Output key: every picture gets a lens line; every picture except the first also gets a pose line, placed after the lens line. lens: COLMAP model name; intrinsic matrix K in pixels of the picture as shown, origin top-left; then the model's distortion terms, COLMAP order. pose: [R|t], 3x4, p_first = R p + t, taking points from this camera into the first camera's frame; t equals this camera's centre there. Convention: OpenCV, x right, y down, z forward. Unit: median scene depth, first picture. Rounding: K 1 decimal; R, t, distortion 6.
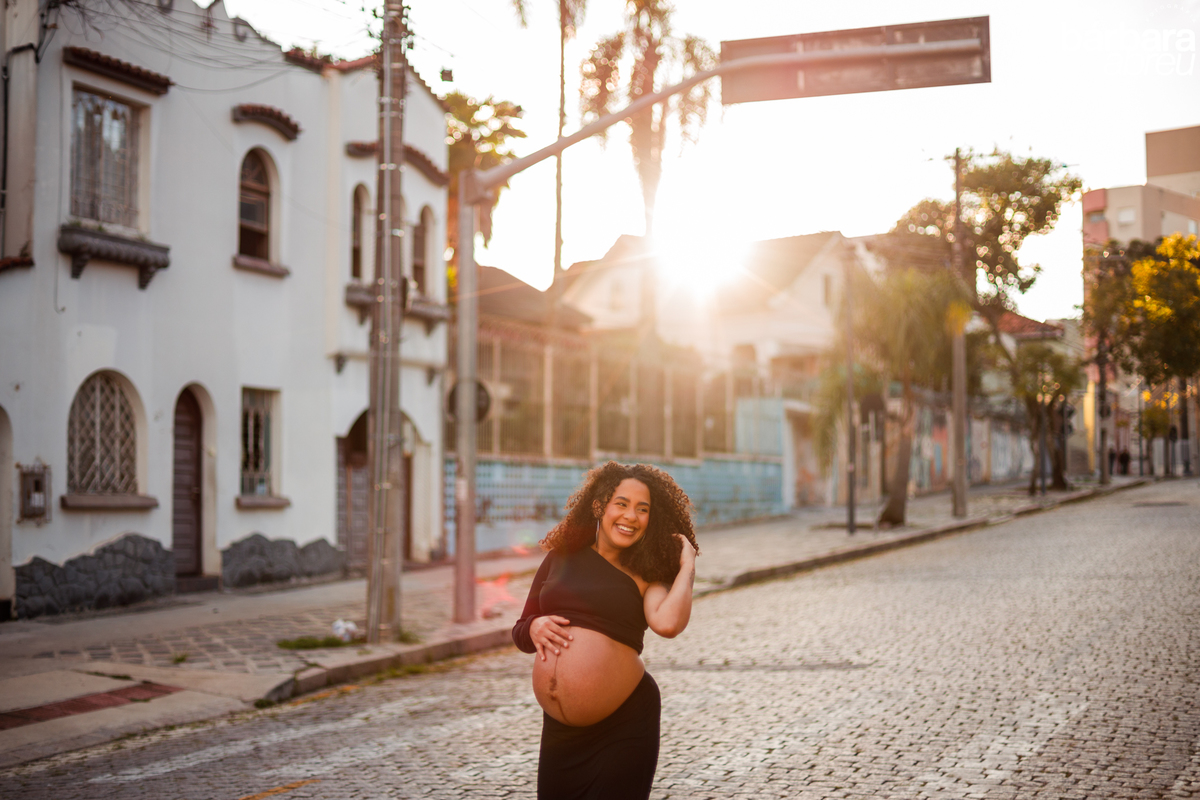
lens RADIAL K [[1767.6, 0, 600.0], [0, 1767.6, 400.0], [0, 0, 1]] dist [-0.091501, -0.019494]
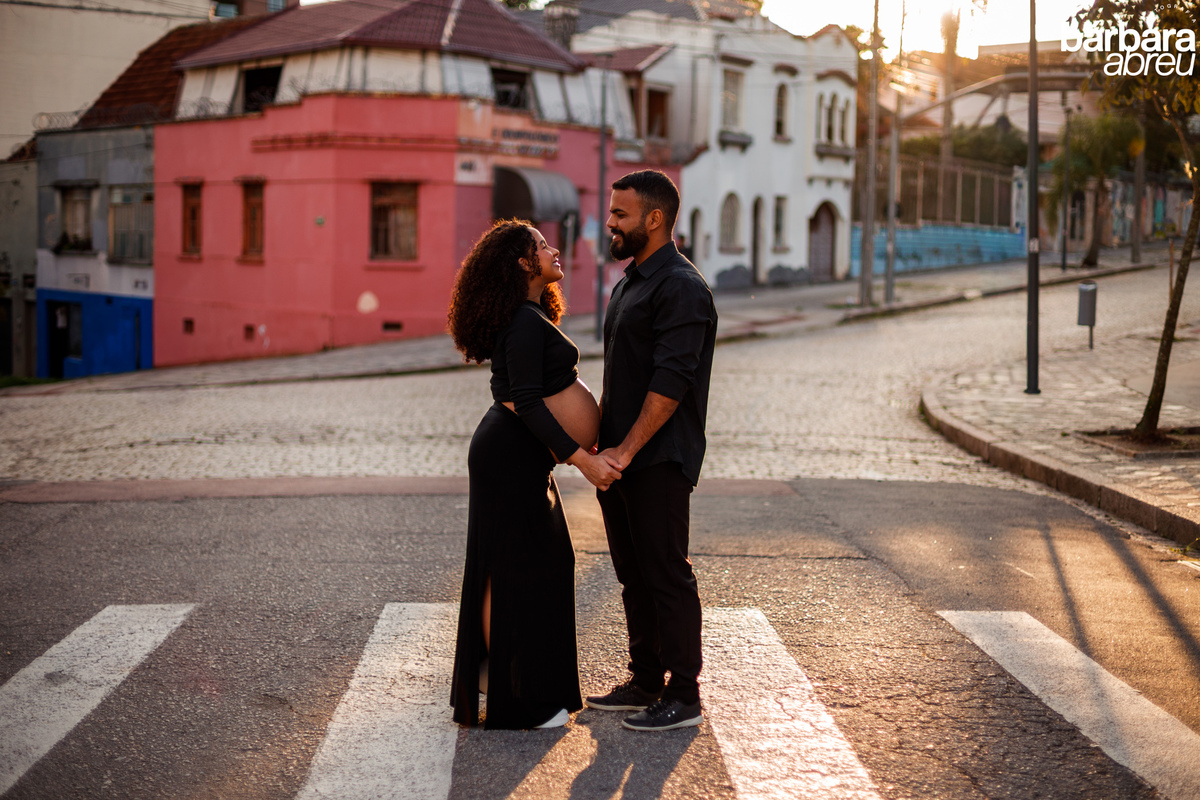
lens RADIAL K [[1767.6, 0, 600.0], [0, 1767.6, 400.0], [0, 0, 1]] dist [-0.091501, -0.019494]
pose [[0.990910, 0.030414, -0.131044, -0.113557], [-0.010212, 0.988303, 0.152162, -0.079951], [0.134139, -0.149440, 0.979630, -1.098156]]
